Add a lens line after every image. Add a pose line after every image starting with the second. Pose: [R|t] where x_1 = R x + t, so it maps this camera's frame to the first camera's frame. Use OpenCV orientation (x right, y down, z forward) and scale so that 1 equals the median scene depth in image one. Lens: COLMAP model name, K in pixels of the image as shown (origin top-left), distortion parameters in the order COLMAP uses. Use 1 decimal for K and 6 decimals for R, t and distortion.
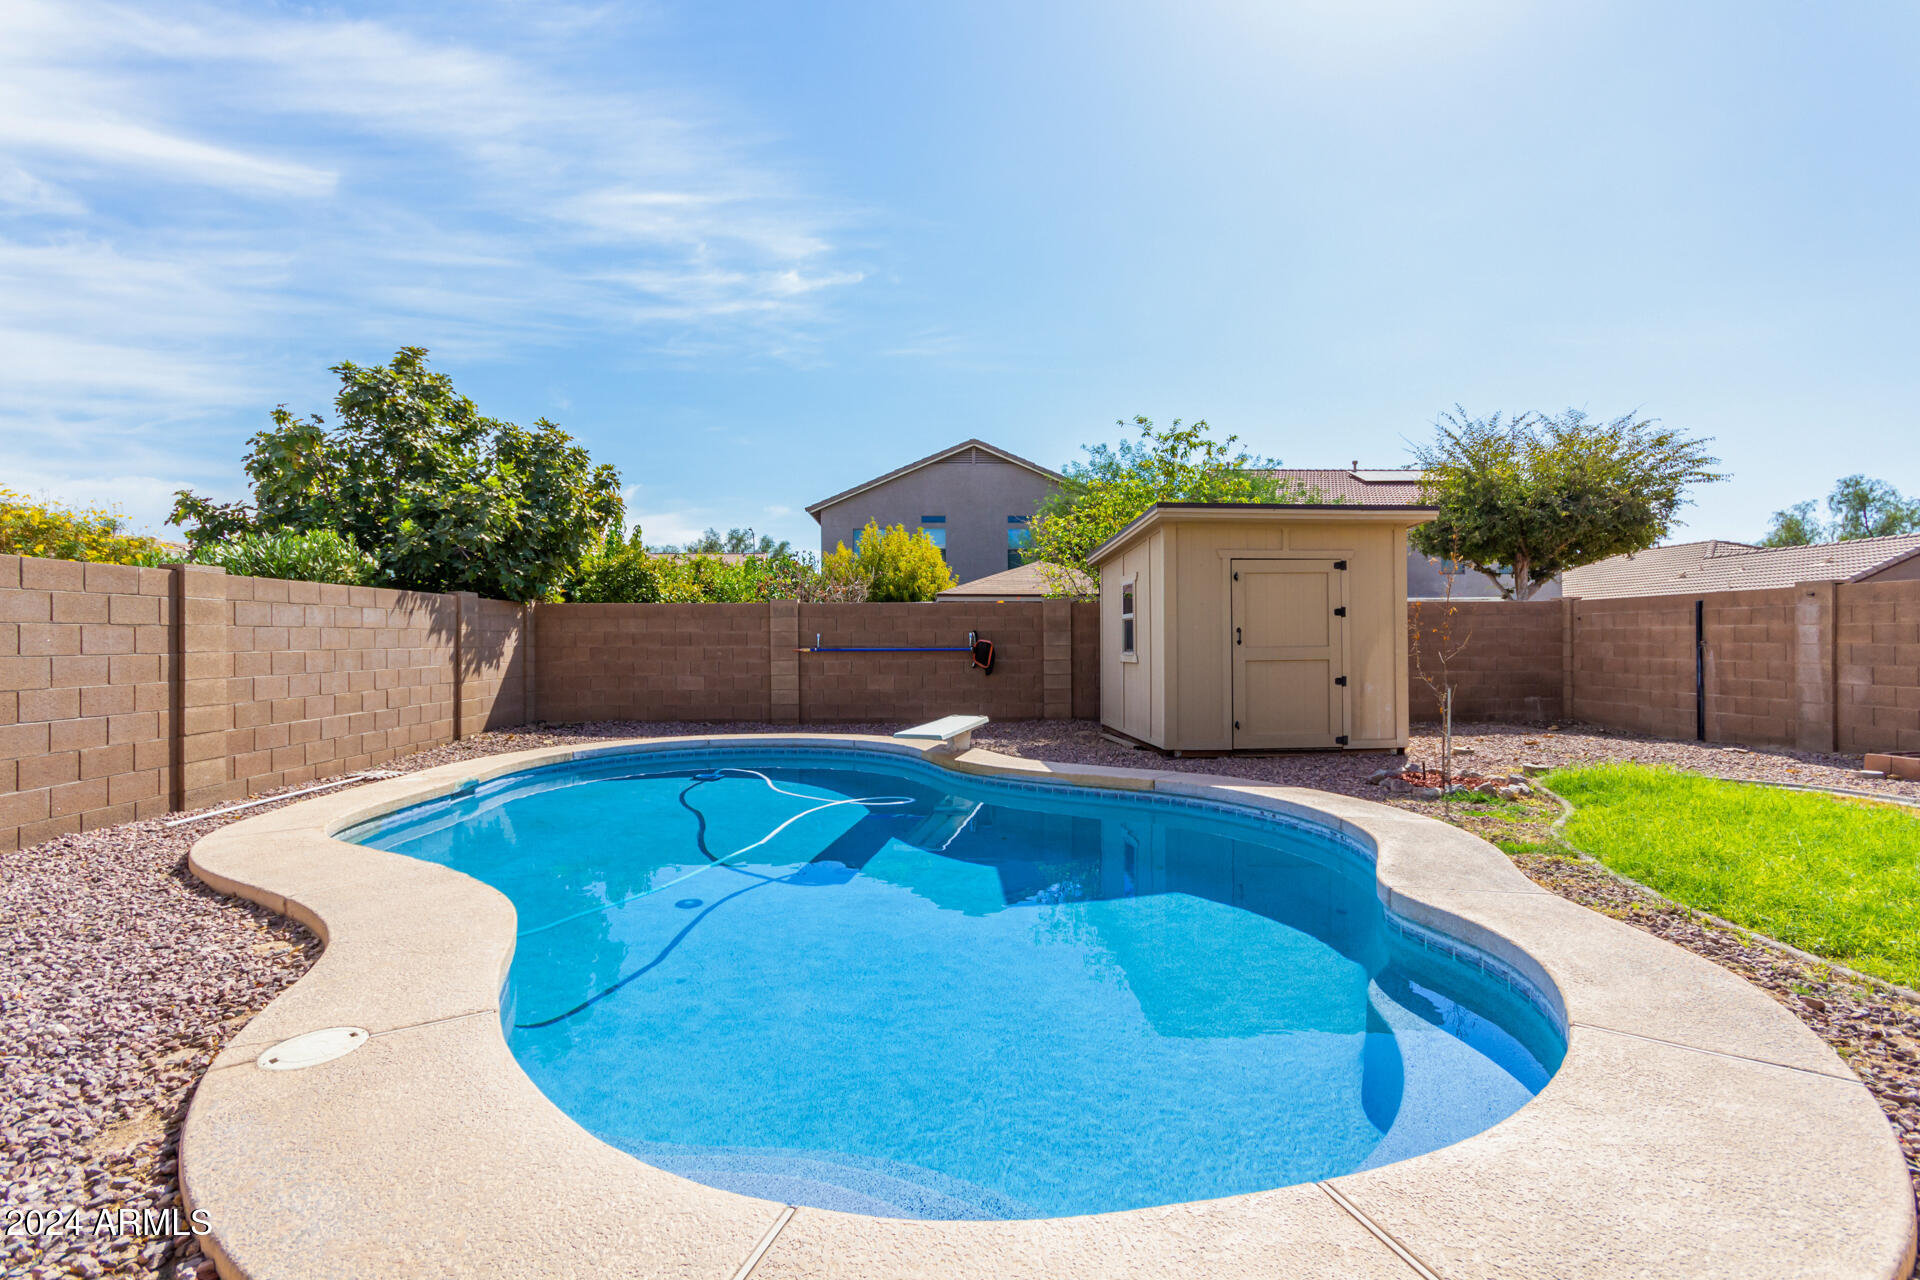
lens RADIAL K [[890.2, 0, 954.8], [0, 890.2, 655.1], [0, 0, 1]] dist [0.004992, 0.001468]
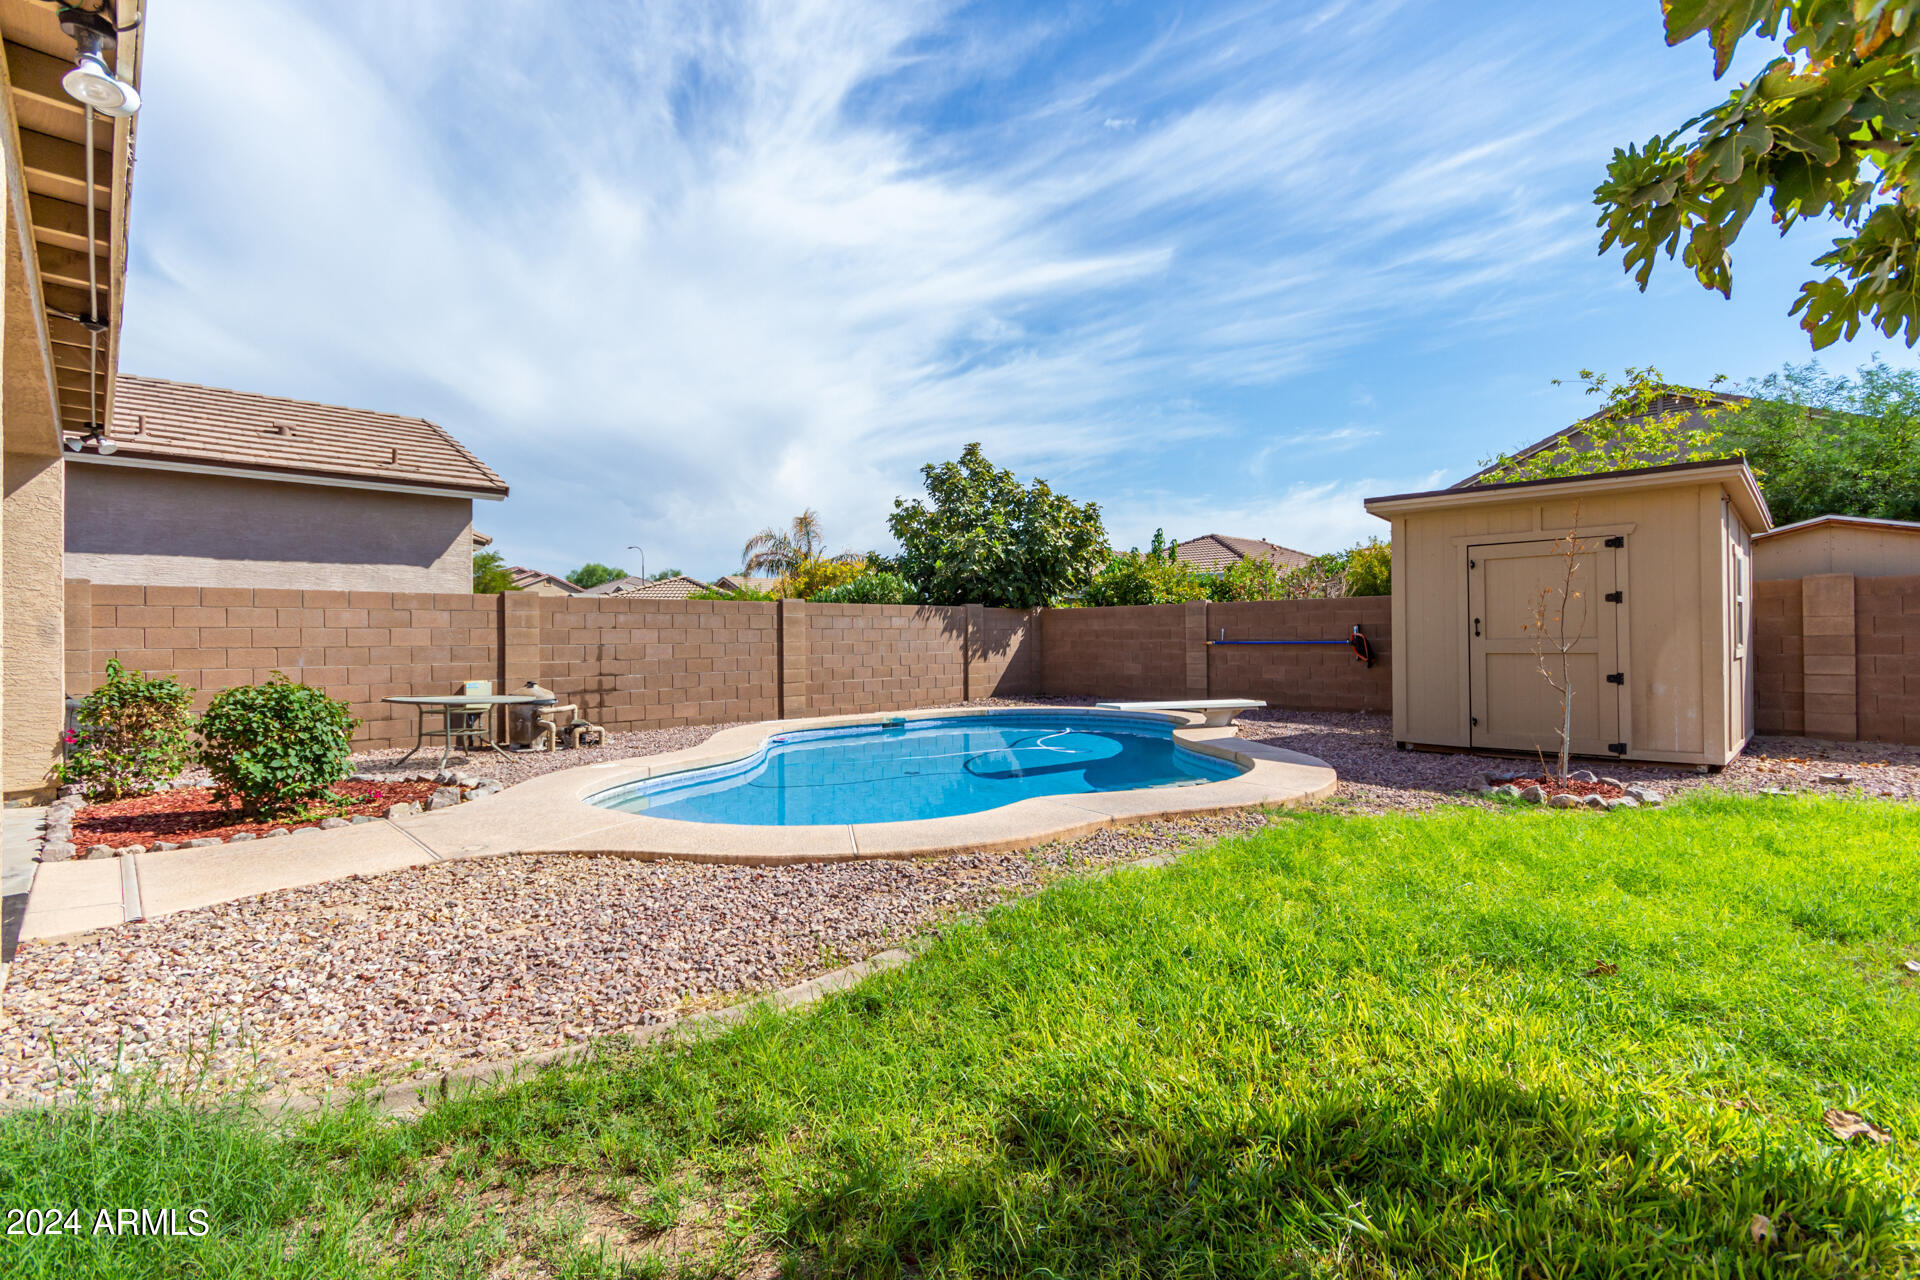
lens RADIAL K [[890.2, 0, 952.6], [0, 890.2, 632.3], [0, 0, 1]] dist [0.004992, 0.001468]
pose [[0.661506, -0.008201, -0.749895, 0.560023], [-0.008115, 0.999803, -0.018092, 0.004802], [0.749896, 0.018053, 0.661309, -0.032606]]
